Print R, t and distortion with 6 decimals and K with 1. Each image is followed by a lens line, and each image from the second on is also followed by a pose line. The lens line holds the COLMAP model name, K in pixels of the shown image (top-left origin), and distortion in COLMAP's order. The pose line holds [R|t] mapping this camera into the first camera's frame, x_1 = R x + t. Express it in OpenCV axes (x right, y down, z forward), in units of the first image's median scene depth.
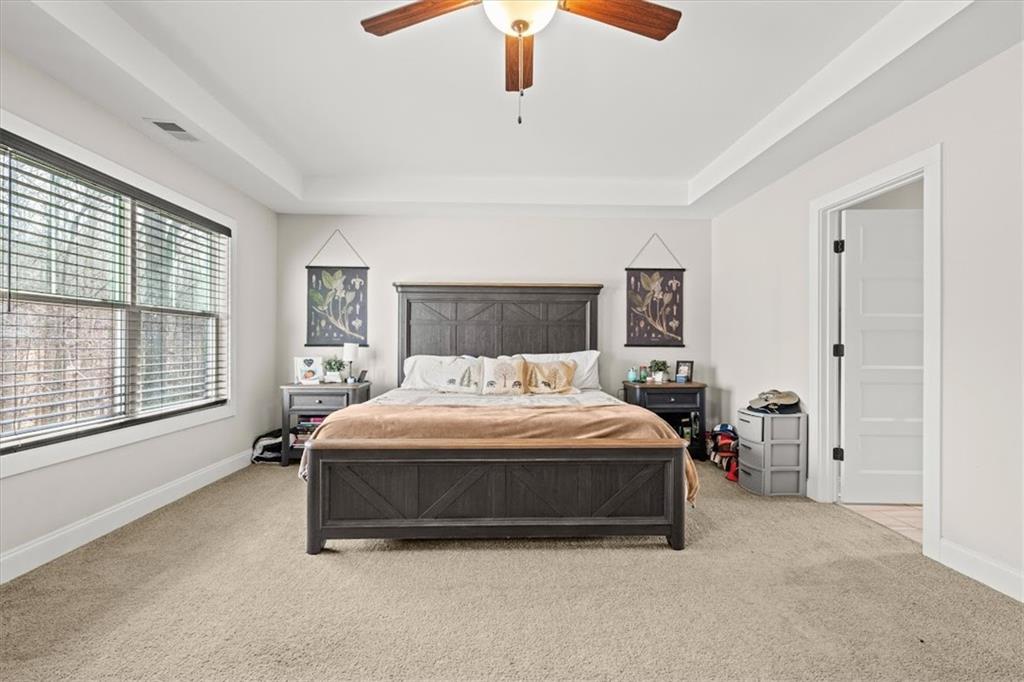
lens RADIAL K [[446.8, 0, 515.2], [0, 446.8, 343.6], [0, 0, 1]] dist [-0.005268, 0.001073]
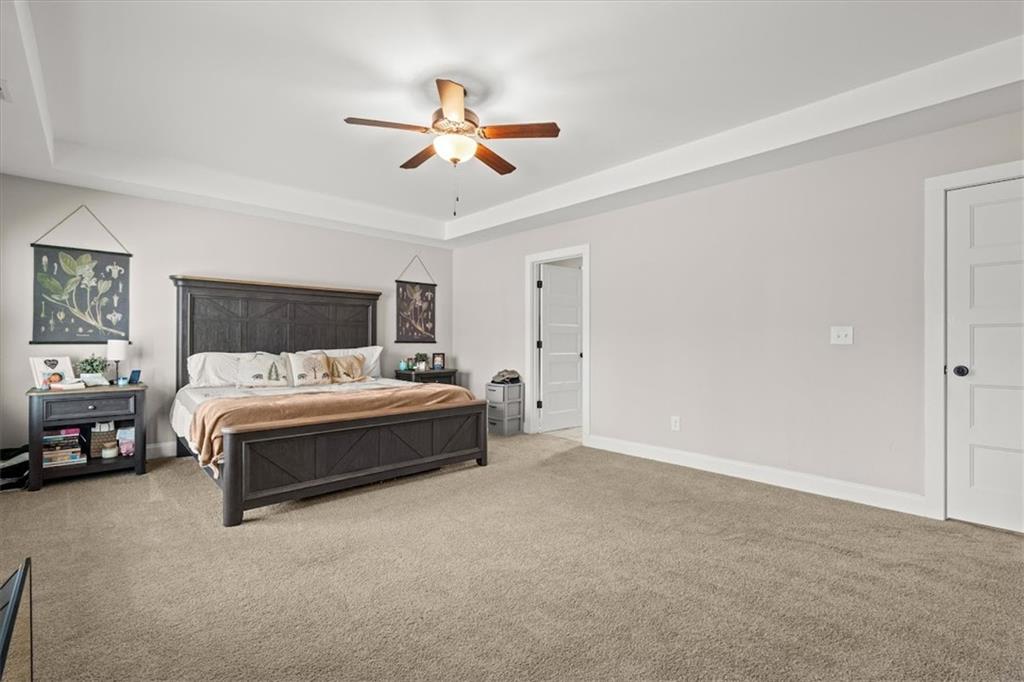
lens RADIAL K [[446.8, 0, 509.0], [0, 446.8, 340.7], [0, 0, 1]] dist [-0.005268, 0.001073]
pose [[0.758389, -0.000613, 0.651802, -0.362187], [-0.001099, 0.999997, 0.002219, -0.002555], [-0.651801, -0.002399, 0.758386, -0.174999]]
